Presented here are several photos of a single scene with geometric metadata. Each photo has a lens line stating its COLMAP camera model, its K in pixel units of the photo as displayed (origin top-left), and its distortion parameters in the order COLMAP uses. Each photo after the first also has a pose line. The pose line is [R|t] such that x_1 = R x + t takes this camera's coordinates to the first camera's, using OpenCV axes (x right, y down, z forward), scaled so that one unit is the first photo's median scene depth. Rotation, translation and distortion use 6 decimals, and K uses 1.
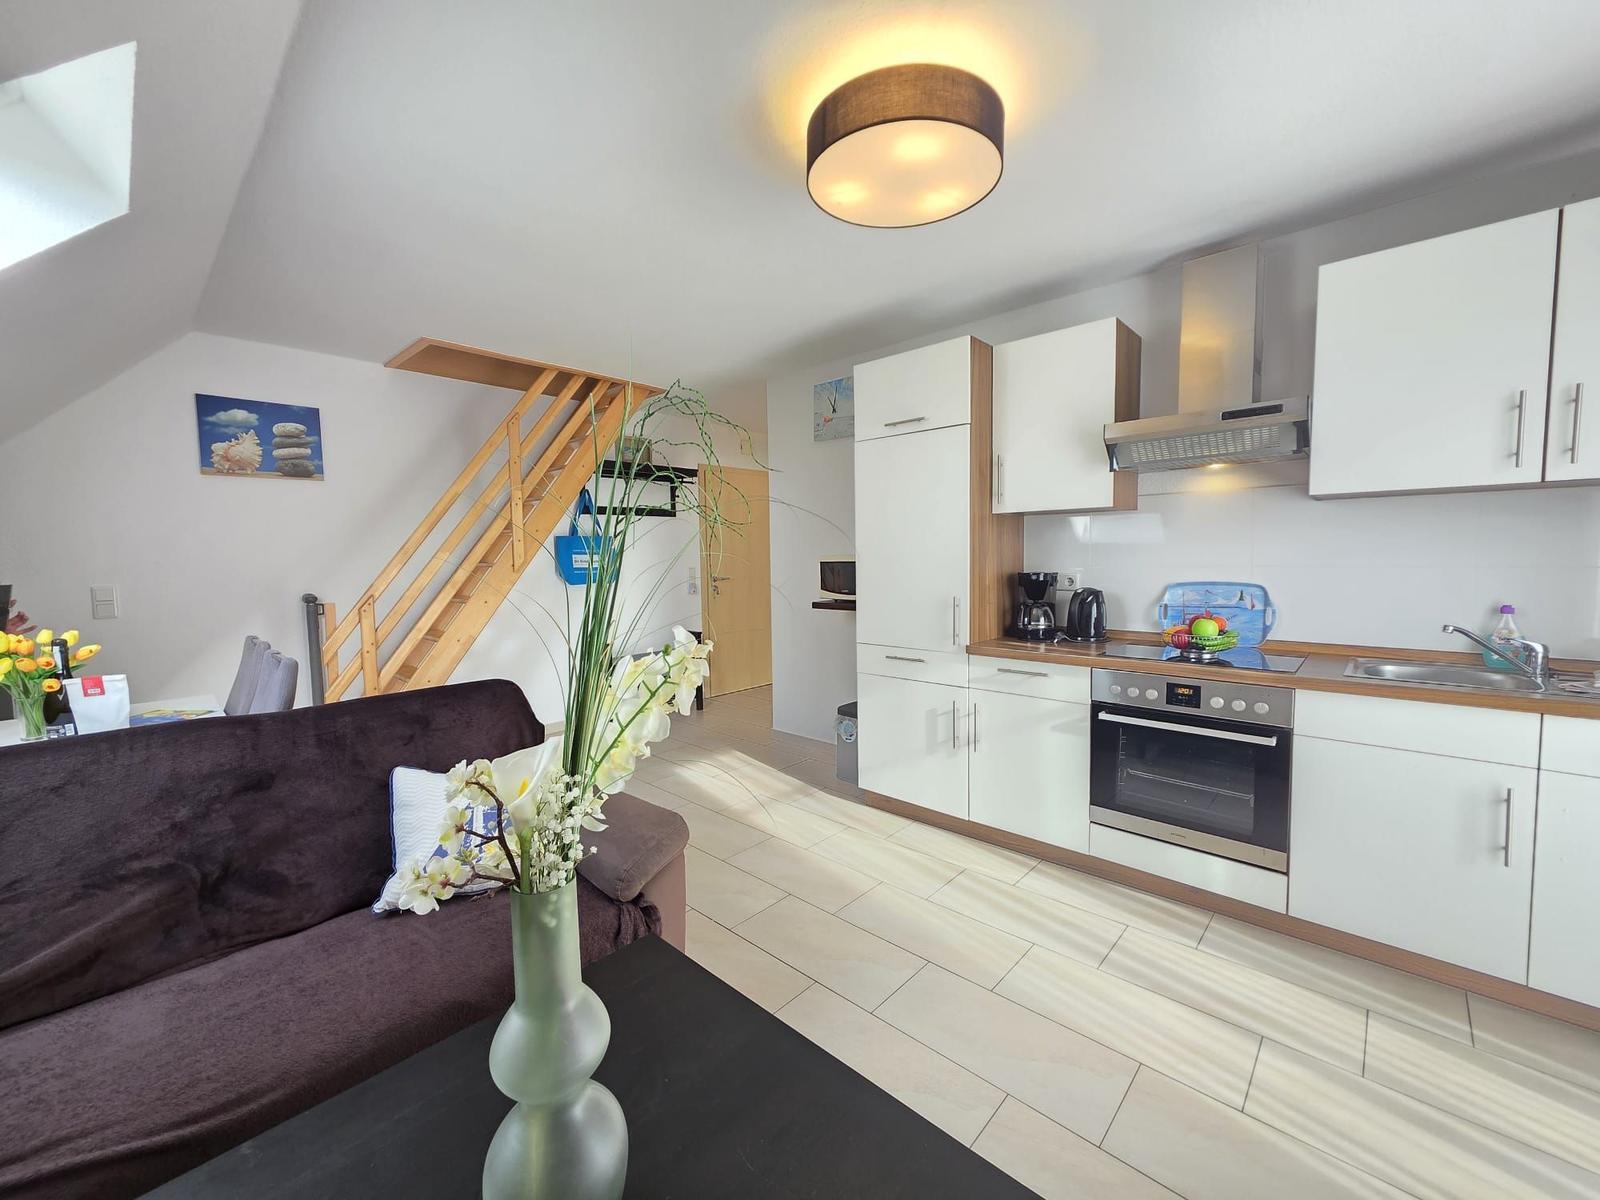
lens RADIAL K [[634.9, 0, 799.4], [0, 634.9, 596.0], [0, 0, 1]] dist [0.001627, -0.000649]
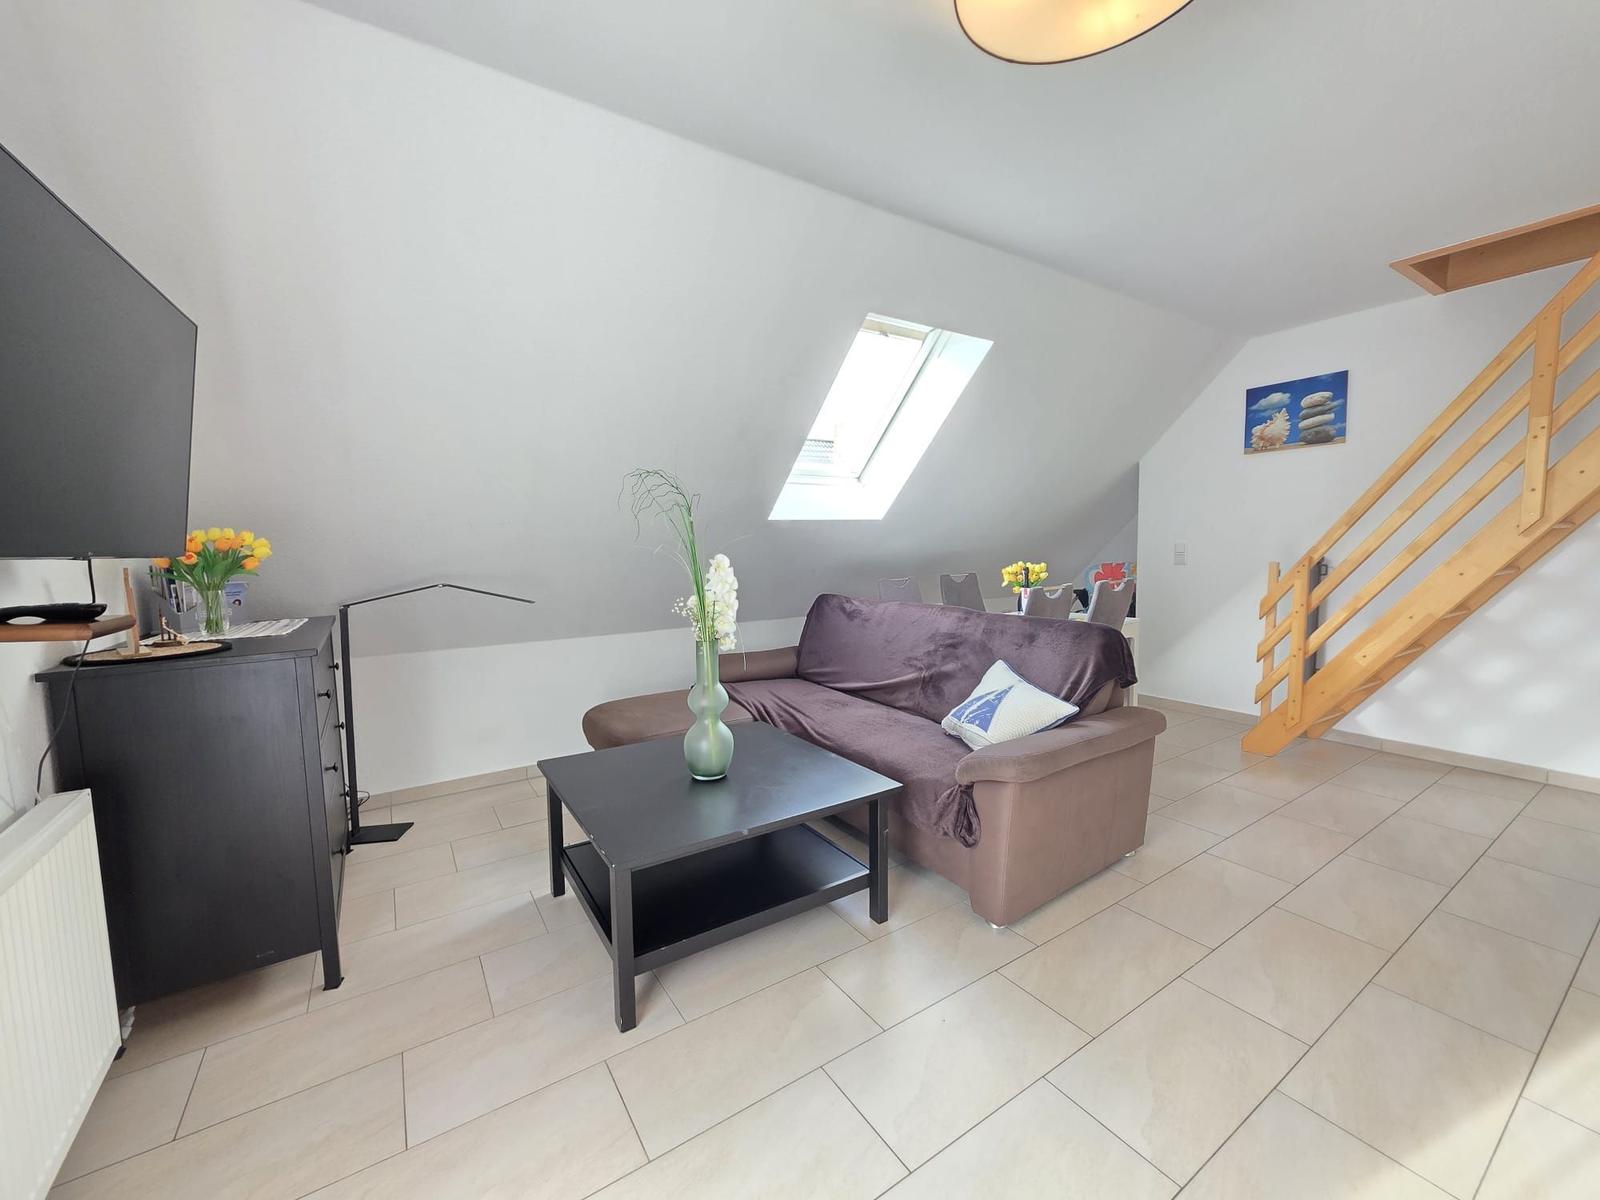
lens RADIAL K [[634.9, 0, 798.0], [0, 634.9, 598.2], [0, 0, 1]] dist [0.001627, -0.000649]
pose [[-0.229023, 0.103197, -0.967935, 0.477086], [-0.044769, 0.992196, 0.116377, -0.017251], [0.972391, 0.069986, -0.222616, 0.431867]]
